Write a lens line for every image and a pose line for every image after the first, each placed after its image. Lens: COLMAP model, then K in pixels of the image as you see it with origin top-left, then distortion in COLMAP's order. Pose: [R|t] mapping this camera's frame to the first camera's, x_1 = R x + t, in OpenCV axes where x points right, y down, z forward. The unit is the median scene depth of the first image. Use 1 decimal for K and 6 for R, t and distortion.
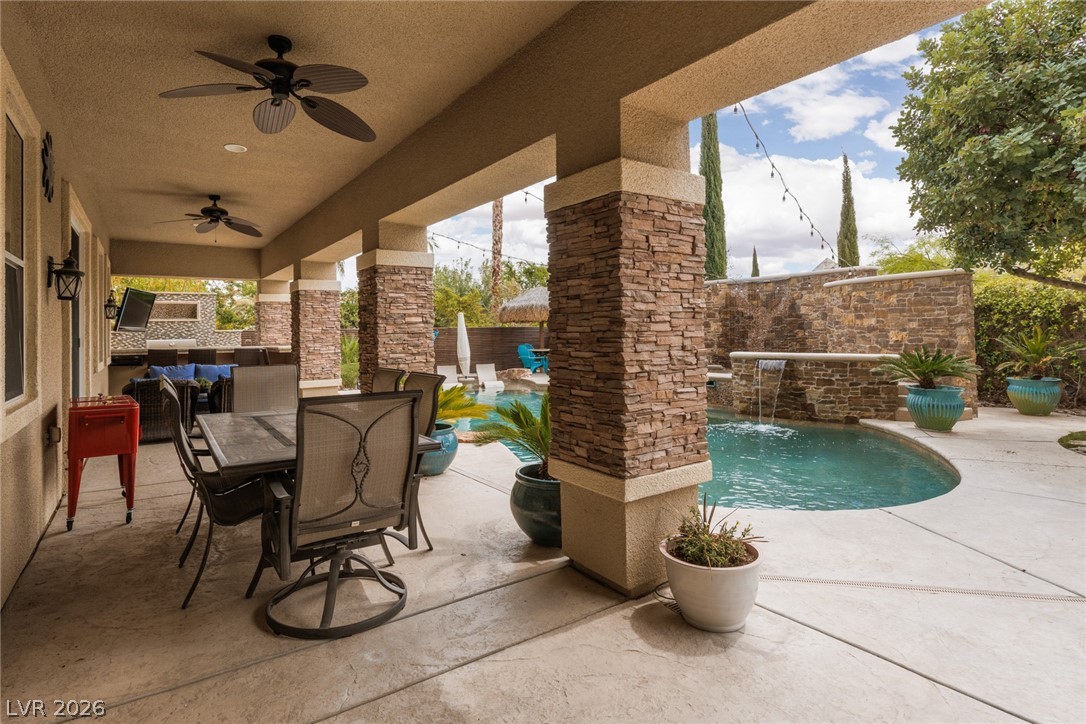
lens RADIAL K [[547.5, 0, 532.2], [0, 547.5, 326.6], [0, 0, 1]] dist [-0.006061, 0.000313]
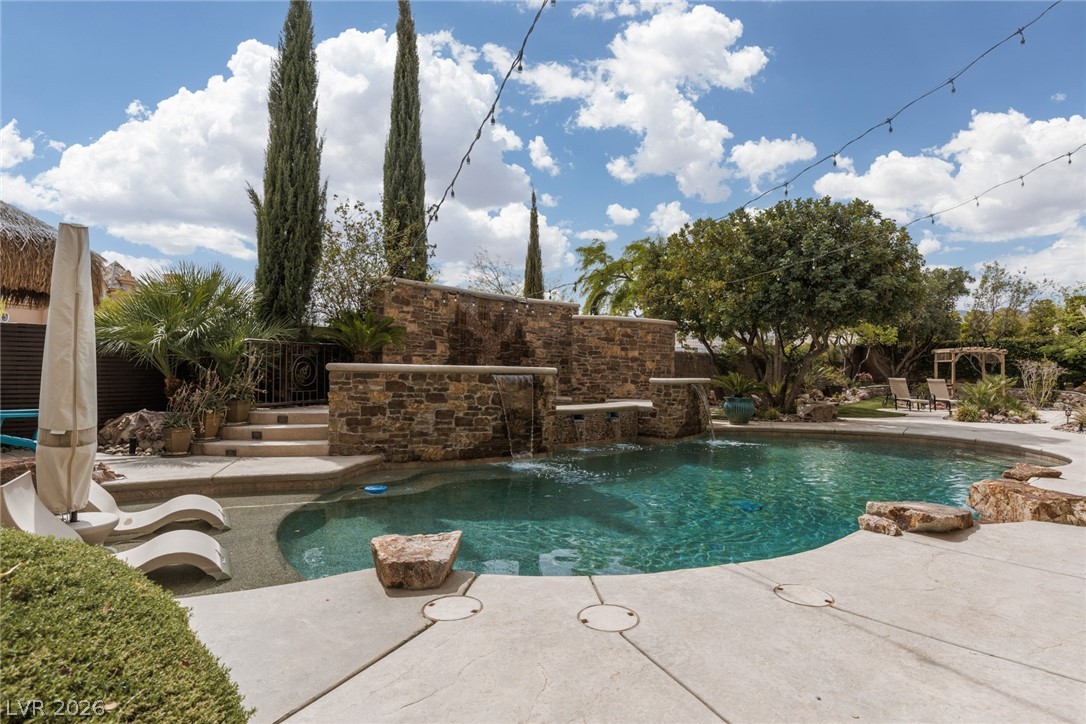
lens RADIAL K [[594.0, 0, 548.1], [0, 594.0, 355.1], [0, 0, 1]] dist [-0.001501, 0.000797]
pose [[-0.187365, 0.037432, 0.981577, -0.734286], [-0.022115, 0.998860, -0.042313, 0.061511], [-0.982041, -0.029635, -0.186323, 1.581577]]
